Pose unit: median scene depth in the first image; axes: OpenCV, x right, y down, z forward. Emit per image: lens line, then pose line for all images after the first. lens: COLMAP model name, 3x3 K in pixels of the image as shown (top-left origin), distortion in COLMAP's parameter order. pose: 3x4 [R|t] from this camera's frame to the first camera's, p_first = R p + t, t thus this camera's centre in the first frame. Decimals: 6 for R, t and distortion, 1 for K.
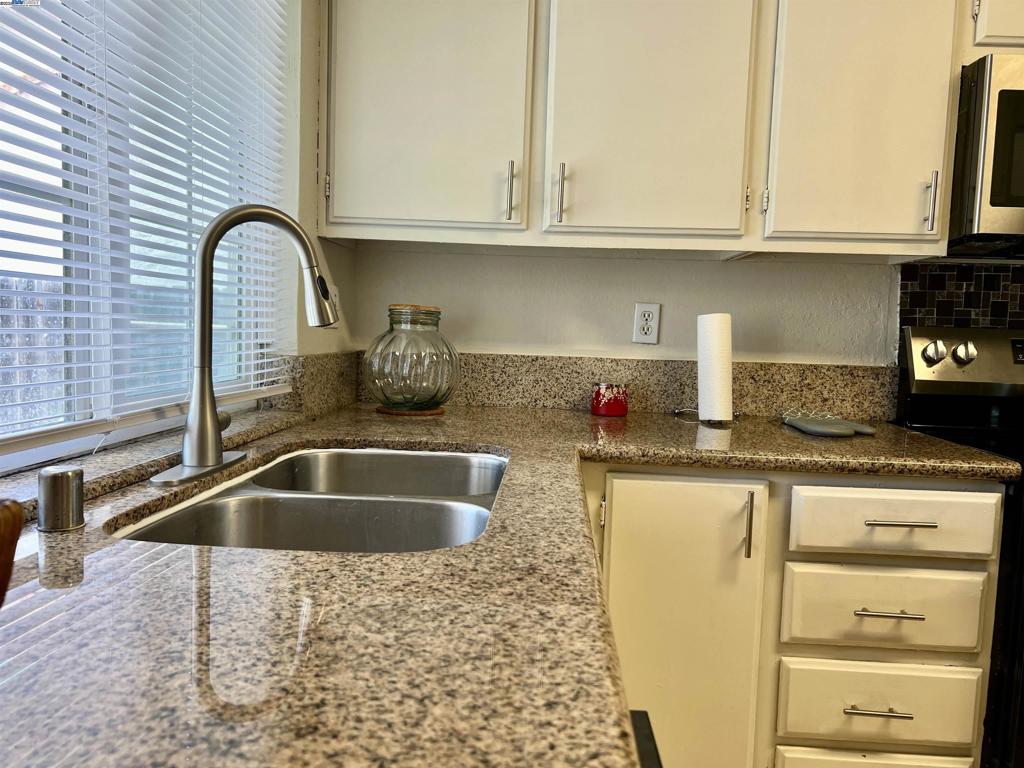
lens RADIAL K [[782.4, 0, 512.0], [0, 782.4, 384.0], [0, 0, 1]] dist [0.072940, -0.074343]
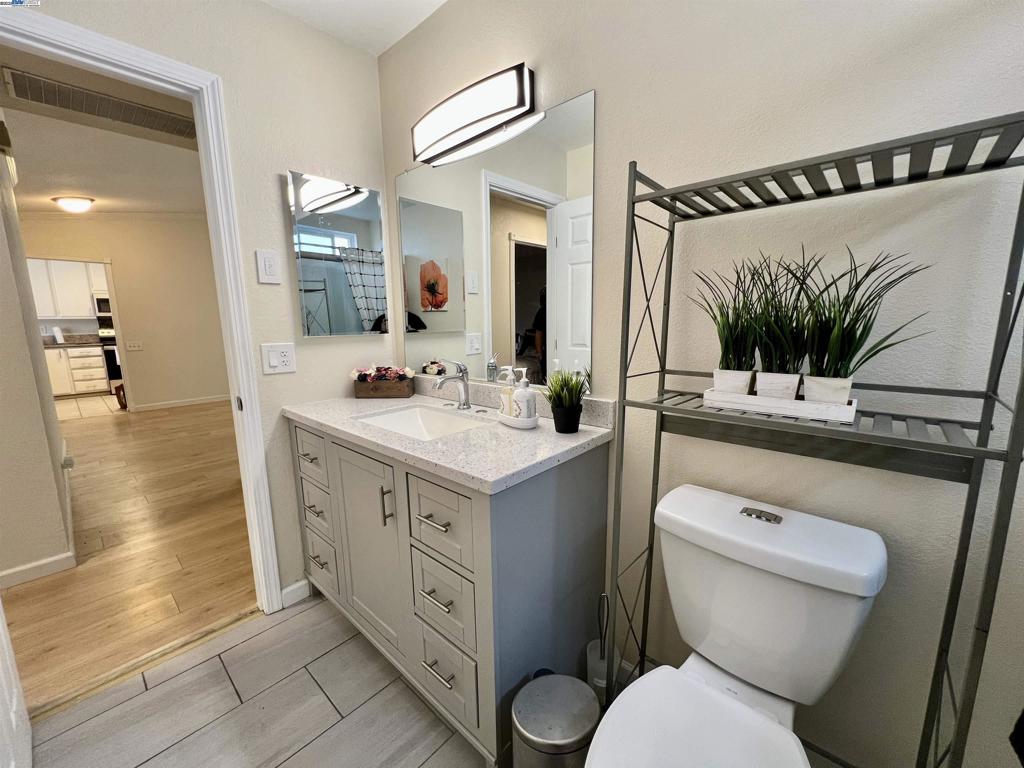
lens RADIAL K [[408.7, 0, 514.2], [0, 408.7, 383.4], [0, 0, 1]] dist [-0.001960, -0.000015]
pose [[0.616528, -0.165315, 0.769782, -0.090703], [0.091268, 0.986123, 0.138677, 0.281514], [-0.782025, -0.015242, 0.623061, -4.740791]]
